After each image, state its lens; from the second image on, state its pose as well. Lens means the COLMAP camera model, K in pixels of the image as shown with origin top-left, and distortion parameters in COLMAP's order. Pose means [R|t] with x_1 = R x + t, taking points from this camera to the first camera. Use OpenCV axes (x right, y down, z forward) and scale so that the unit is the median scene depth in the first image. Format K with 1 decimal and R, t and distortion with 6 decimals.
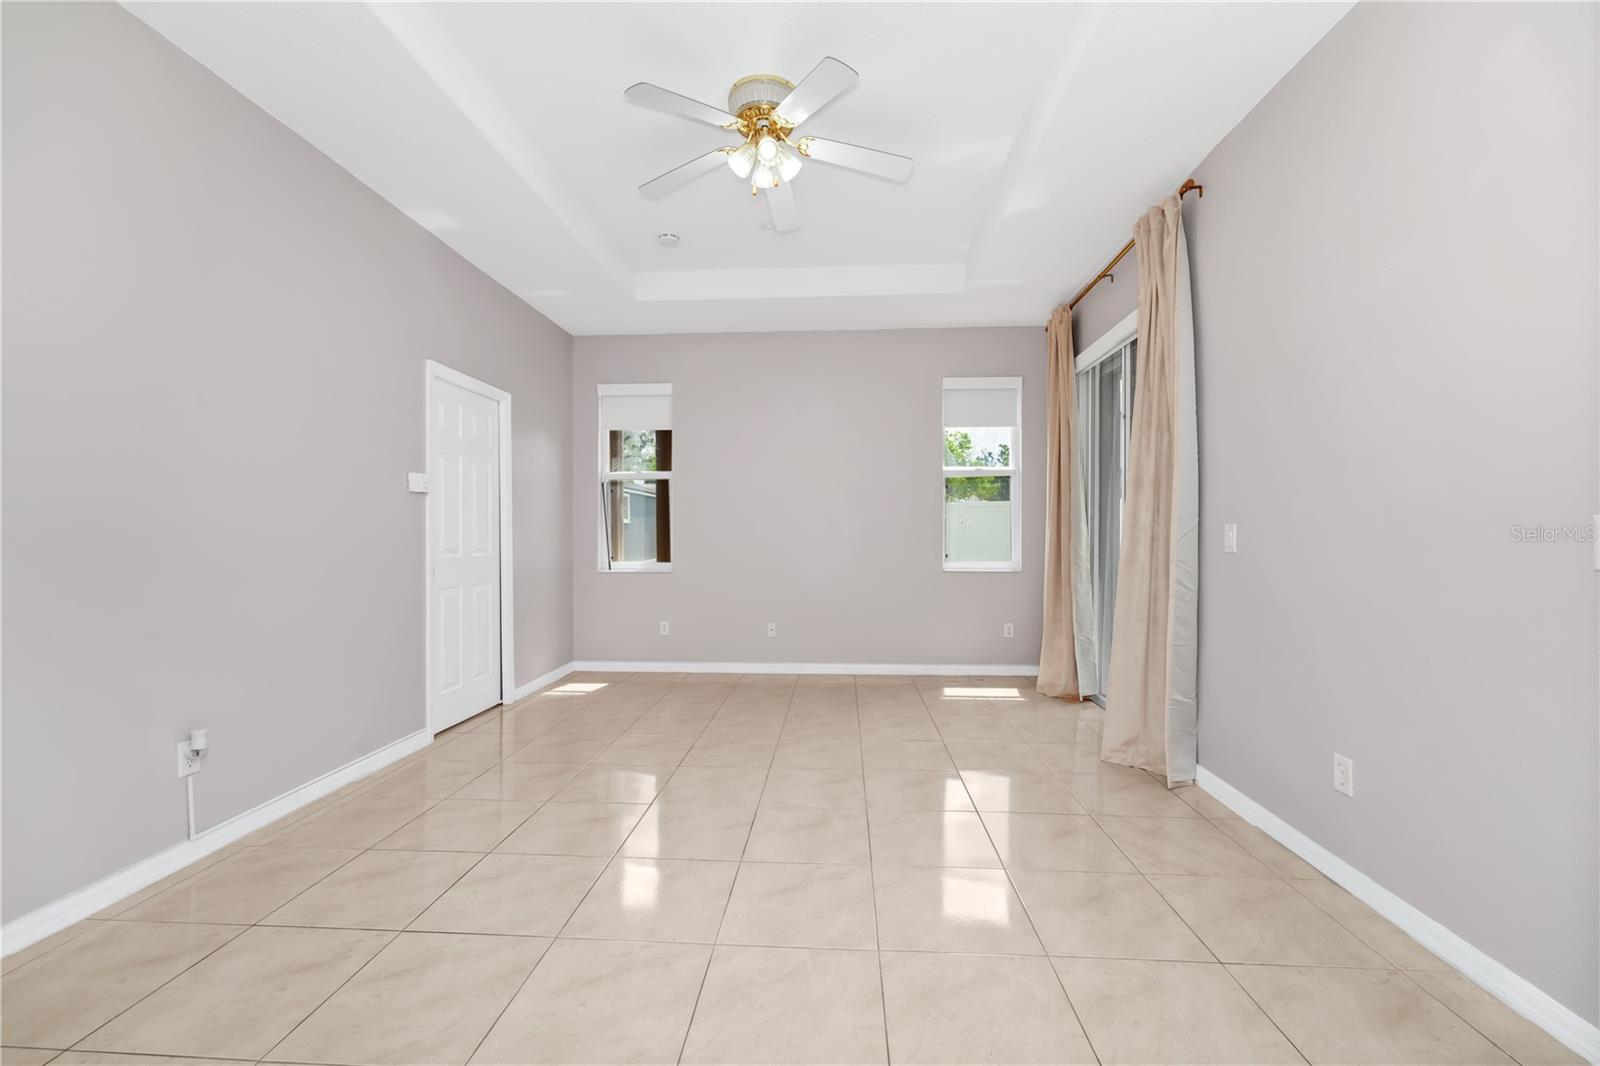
lens RADIAL K [[639.9, 0, 812.8], [0, 639.9, 535.2], [0, 0, 1]] dist [-0.001327, -0.000132]
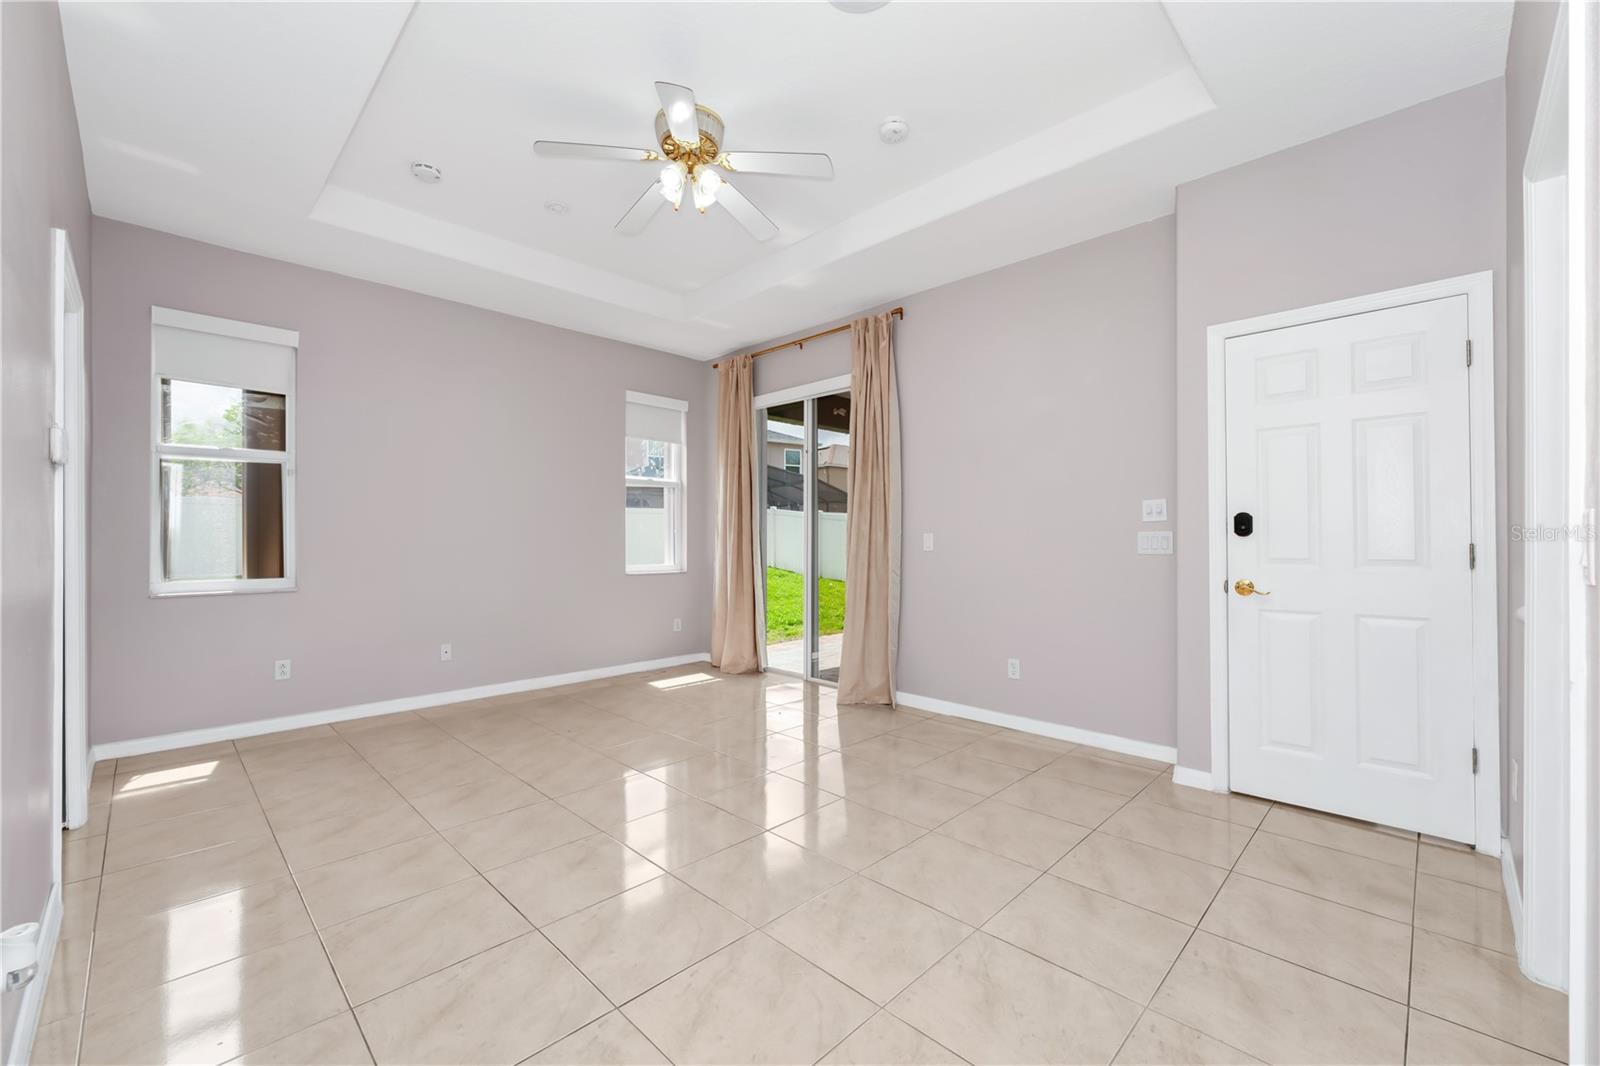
lens RADIAL K [[648.5, 0, 791.5], [0, 648.5, 535.2], [0, 0, 1]] dist [-0.001609, -0.000199]
pose [[0.665039, 0.006165, 0.746783, -0.435479], [-0.000225, 0.999968, -0.008055, 0.000422], [-0.746809, 0.005189, 0.665018, 0.097819]]
